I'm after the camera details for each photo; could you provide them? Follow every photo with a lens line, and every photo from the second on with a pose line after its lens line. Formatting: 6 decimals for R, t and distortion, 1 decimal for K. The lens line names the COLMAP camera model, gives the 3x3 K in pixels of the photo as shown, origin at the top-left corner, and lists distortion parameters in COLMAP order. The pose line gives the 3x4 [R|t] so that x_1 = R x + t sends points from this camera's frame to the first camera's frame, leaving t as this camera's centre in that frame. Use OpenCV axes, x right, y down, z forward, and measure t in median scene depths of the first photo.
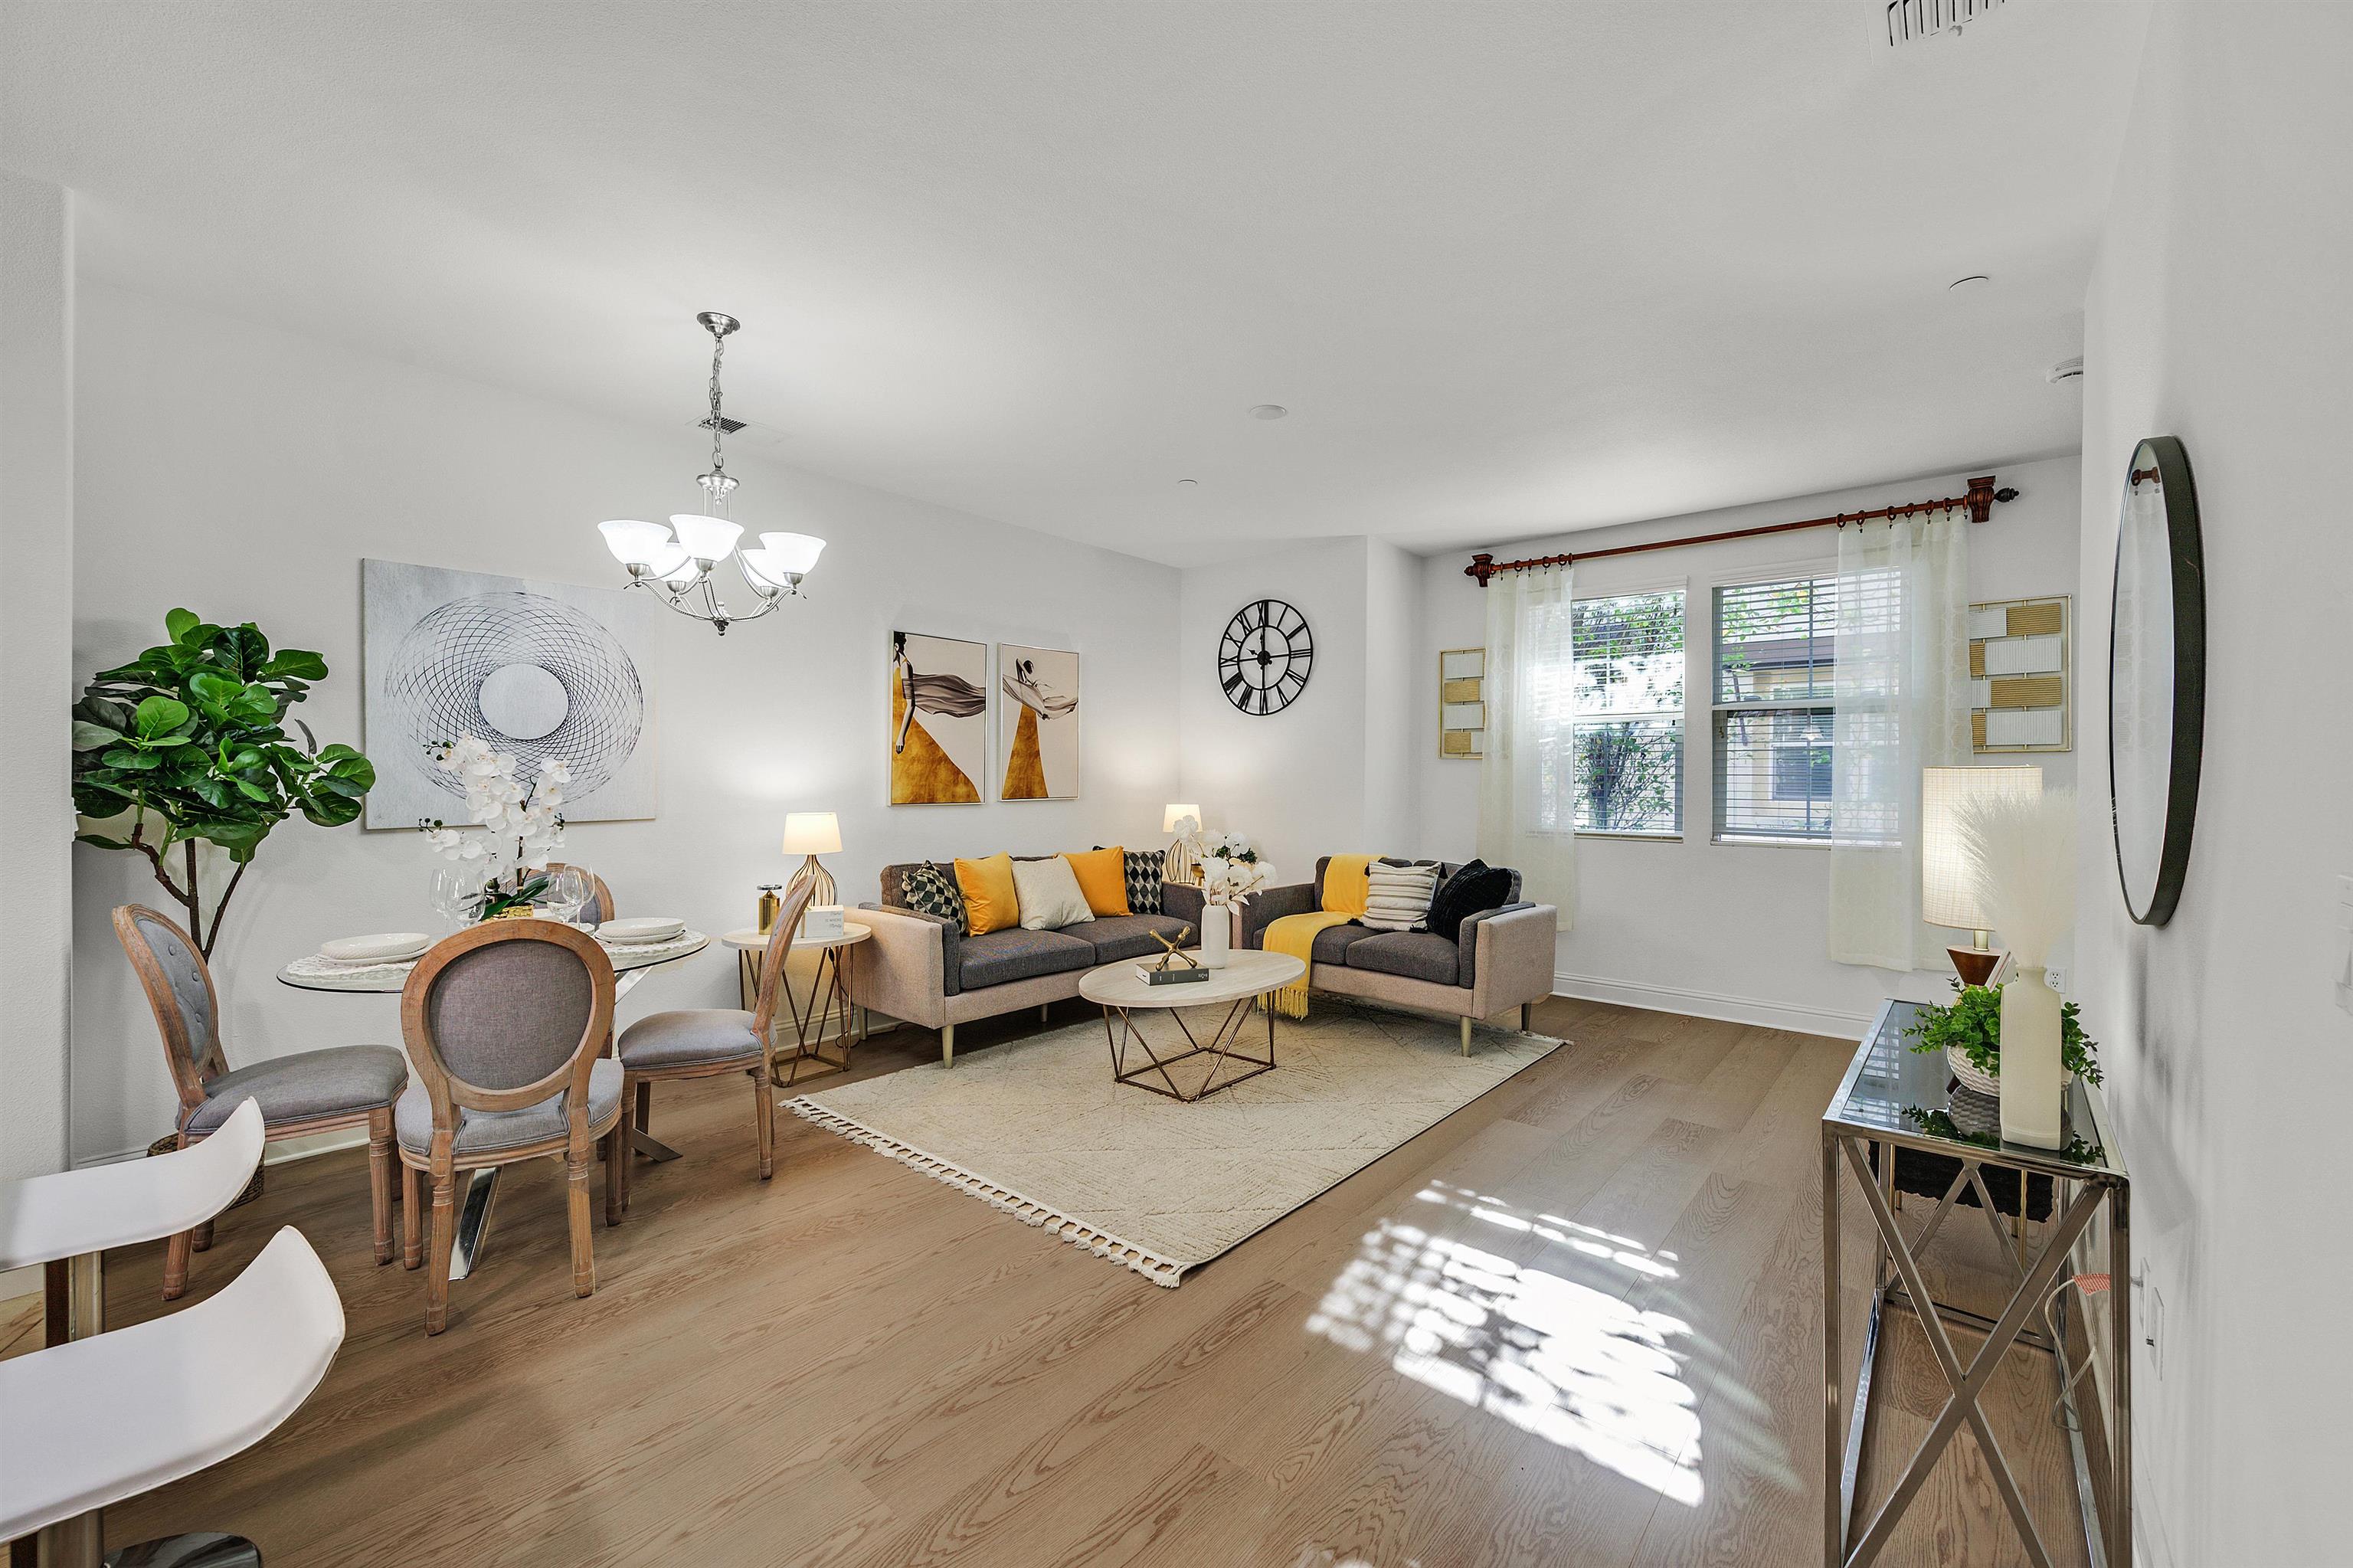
lens RADIAL K [[941.5, 0, 1181.1], [0, 941.5, 783.8], [0, 0, 1]] dist [-0.001352, -0.001454]
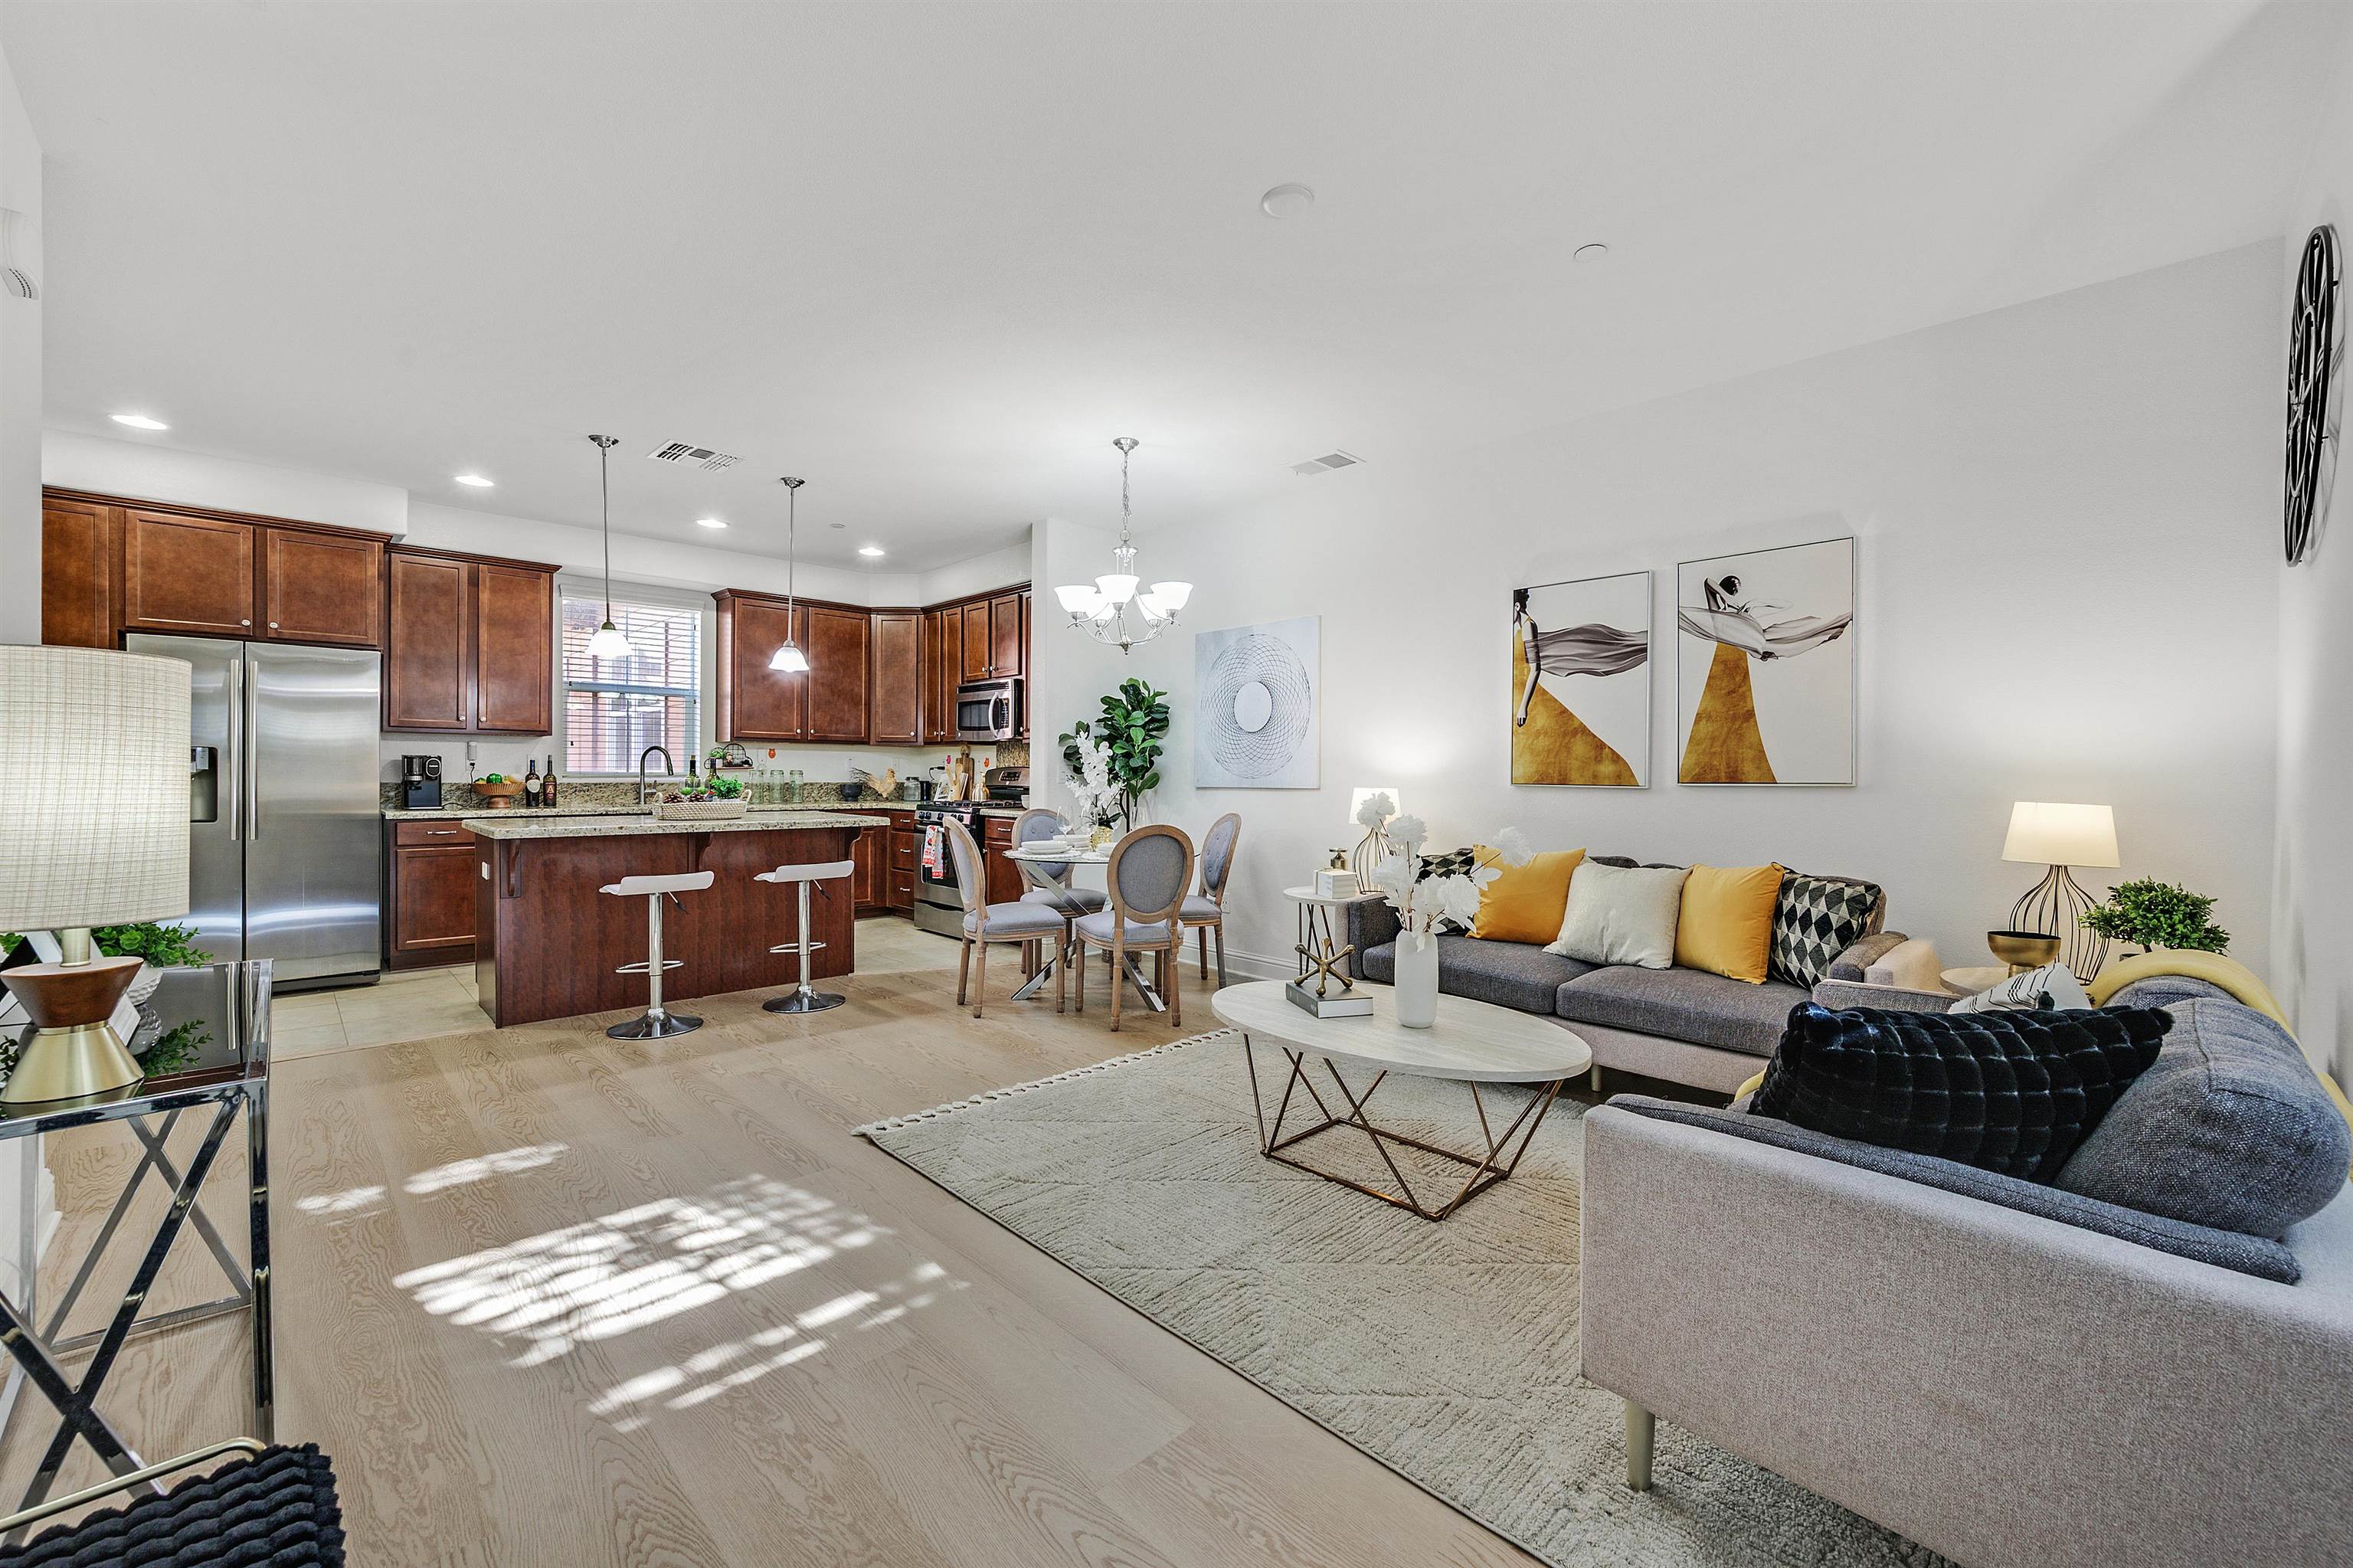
lens RADIAL K [[941.5, 0, 1181.0], [0, 941.5, 778.8], [0, 0, 1]] dist [-0.001352, -0.001454]
pose [[-0.086328, 0.002452, -0.996264, 0.686977], [-0.014115, 0.999894, 0.003684, 0.020330], [0.996167, 0.014381, -0.086284, 0.858345]]
